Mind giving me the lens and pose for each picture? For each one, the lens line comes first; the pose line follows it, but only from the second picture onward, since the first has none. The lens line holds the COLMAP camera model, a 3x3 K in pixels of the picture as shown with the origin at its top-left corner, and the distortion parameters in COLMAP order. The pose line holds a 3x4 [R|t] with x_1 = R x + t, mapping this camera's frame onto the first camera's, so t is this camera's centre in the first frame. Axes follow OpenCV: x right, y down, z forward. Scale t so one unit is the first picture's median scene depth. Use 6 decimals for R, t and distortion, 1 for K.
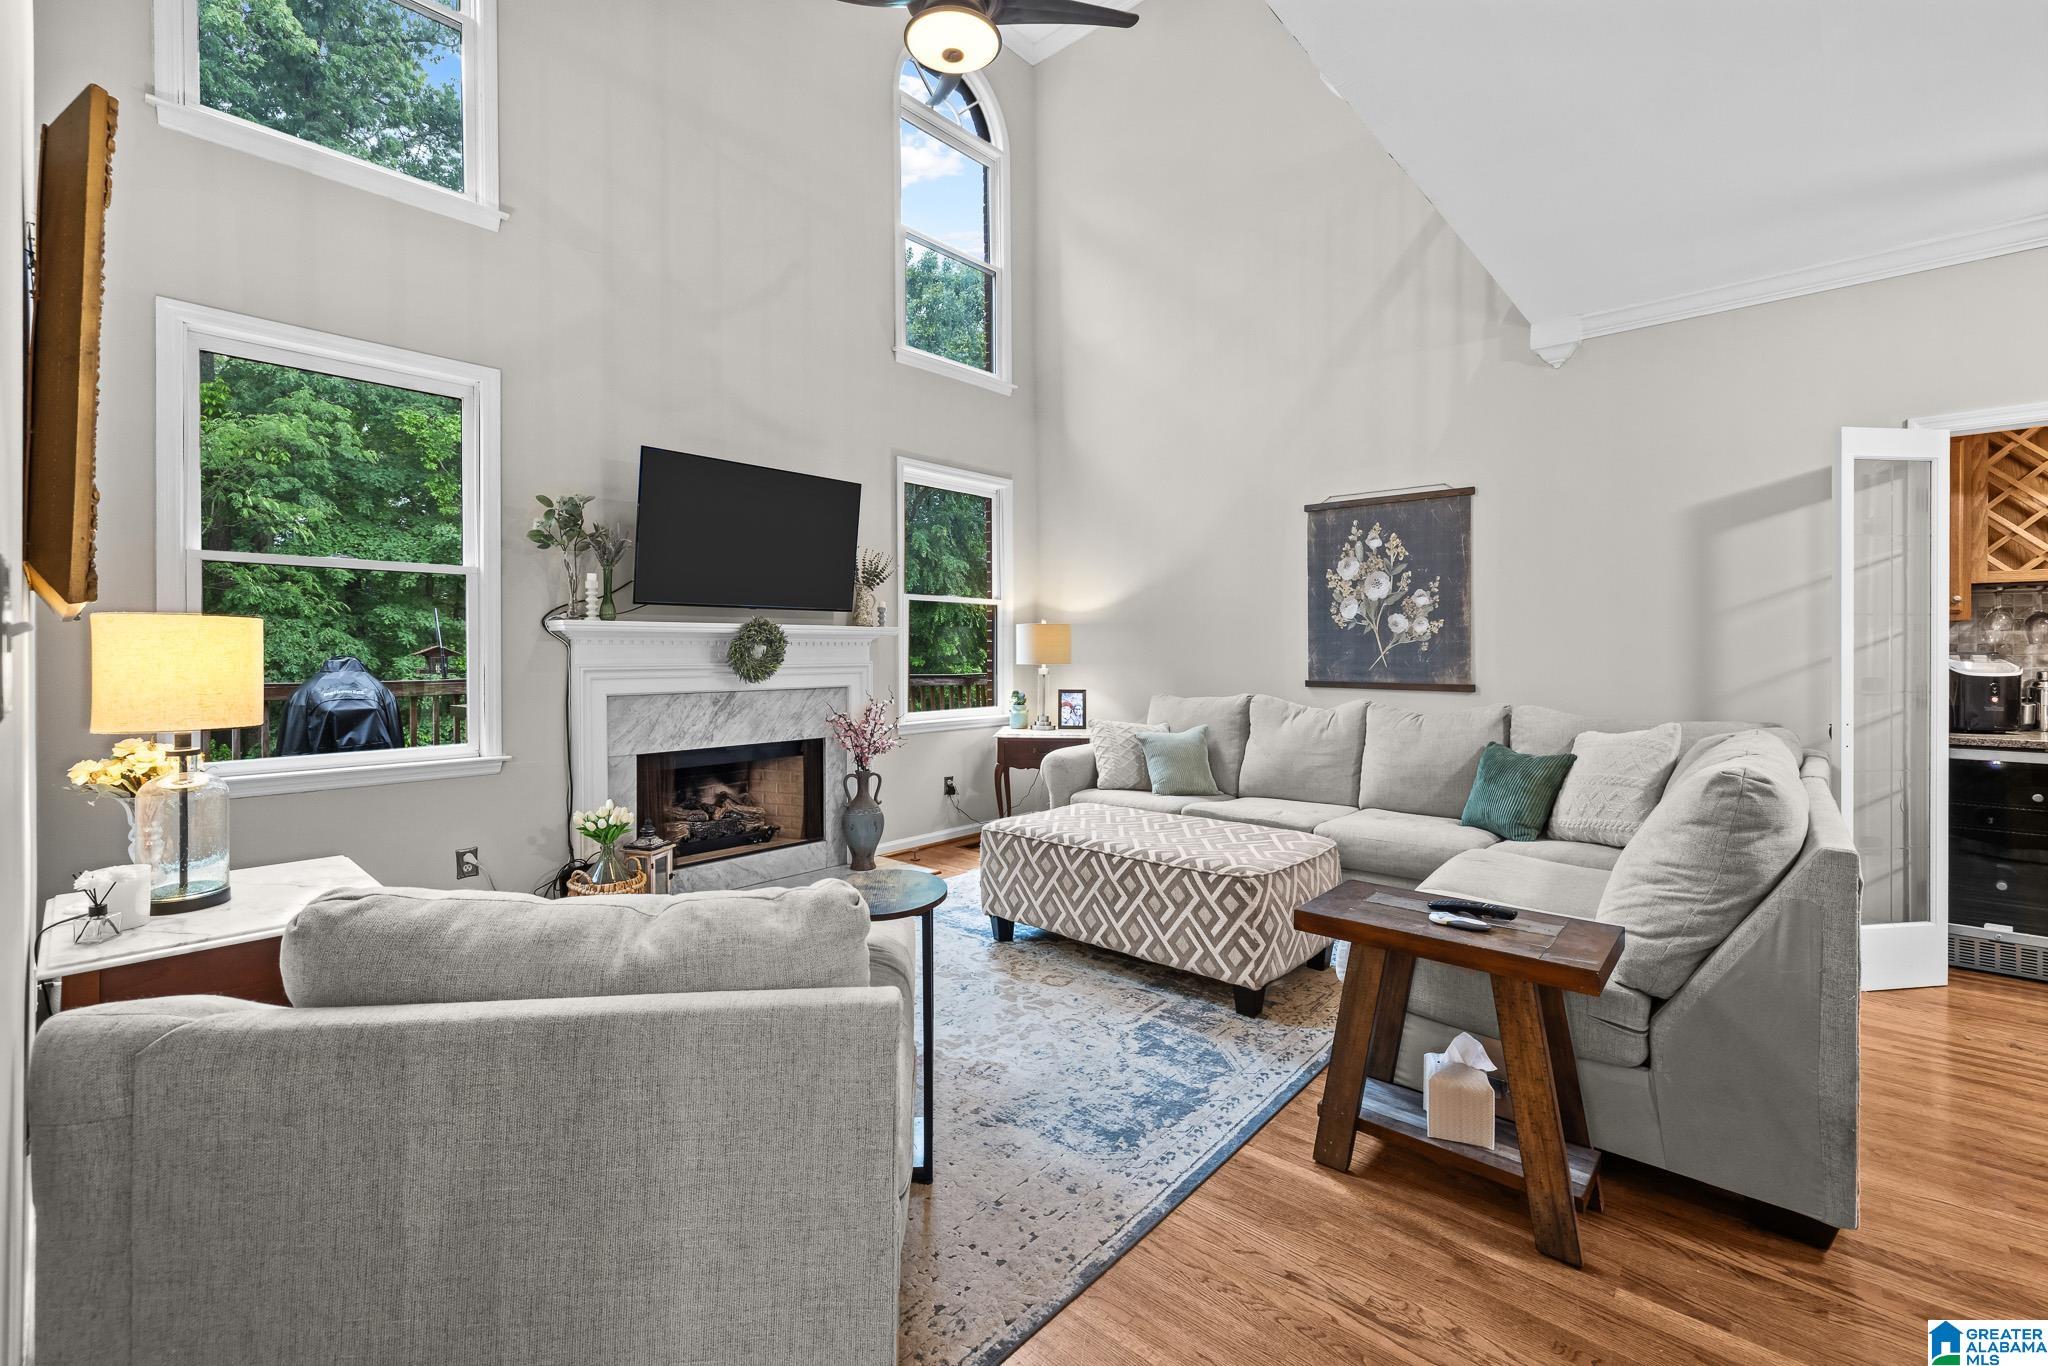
lens RADIAL K [[873.4, 0, 1013.5], [0, 873.4, 659.9], [0, 0, 1]] dist [-0.002566, -0.000578]
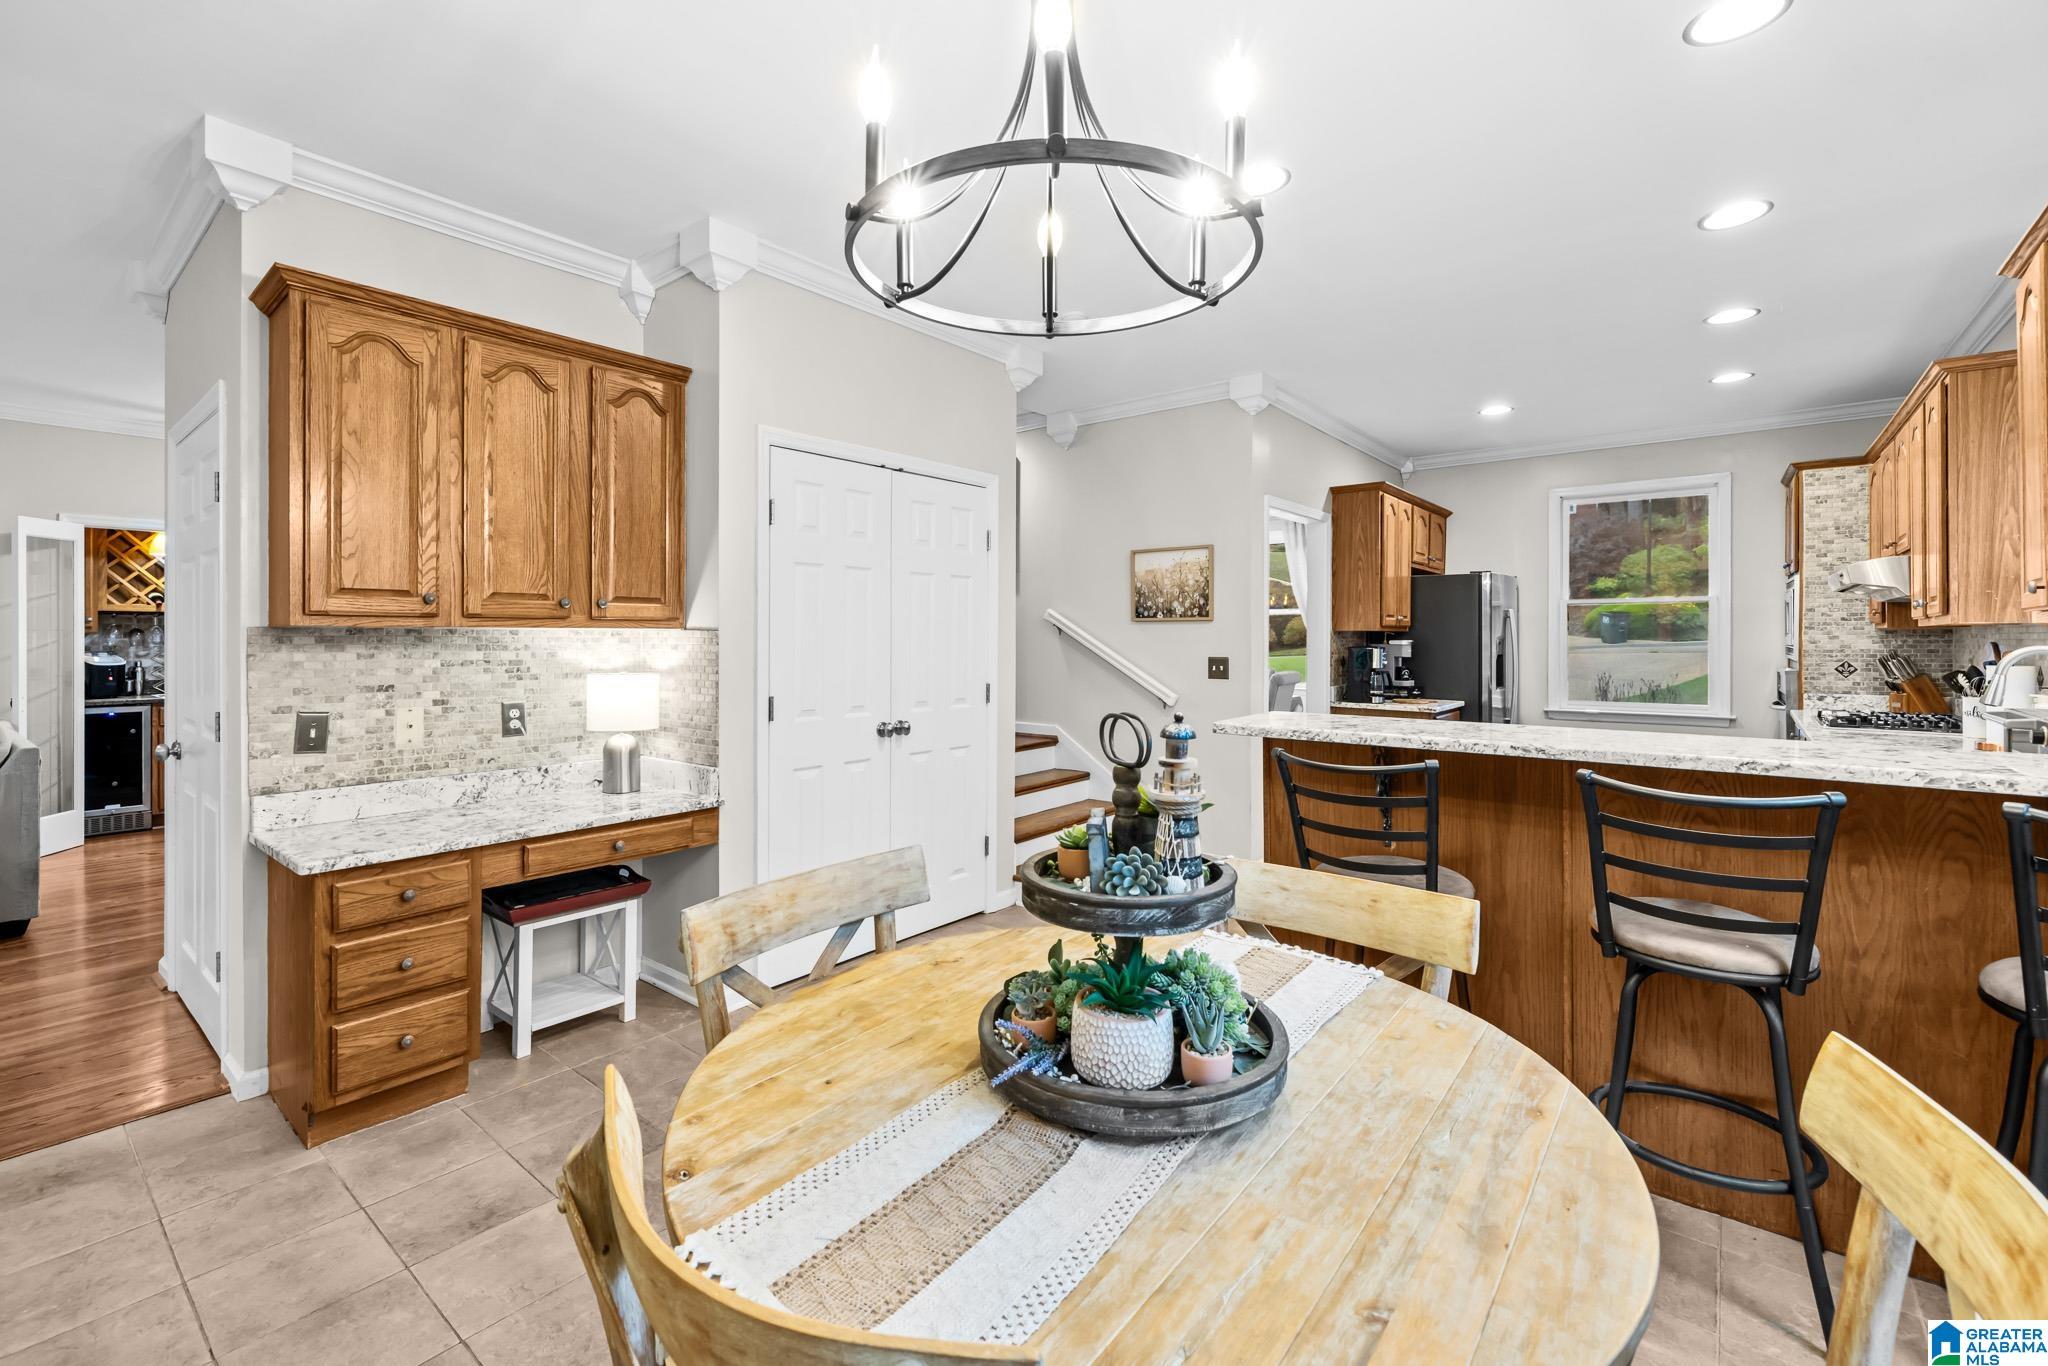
lens RADIAL K [[873.4, 0, 990.6], [0, 873.4, 637.4], [0, 0, 1]] dist [-0.002566, -0.000578]
pose [[-0.048221, 0.004825, 0.998825, -0.696773], [0.009220, 0.999948, -0.004386, -0.012920], [-0.998794, 0.008998, -0.048263, -0.674921]]
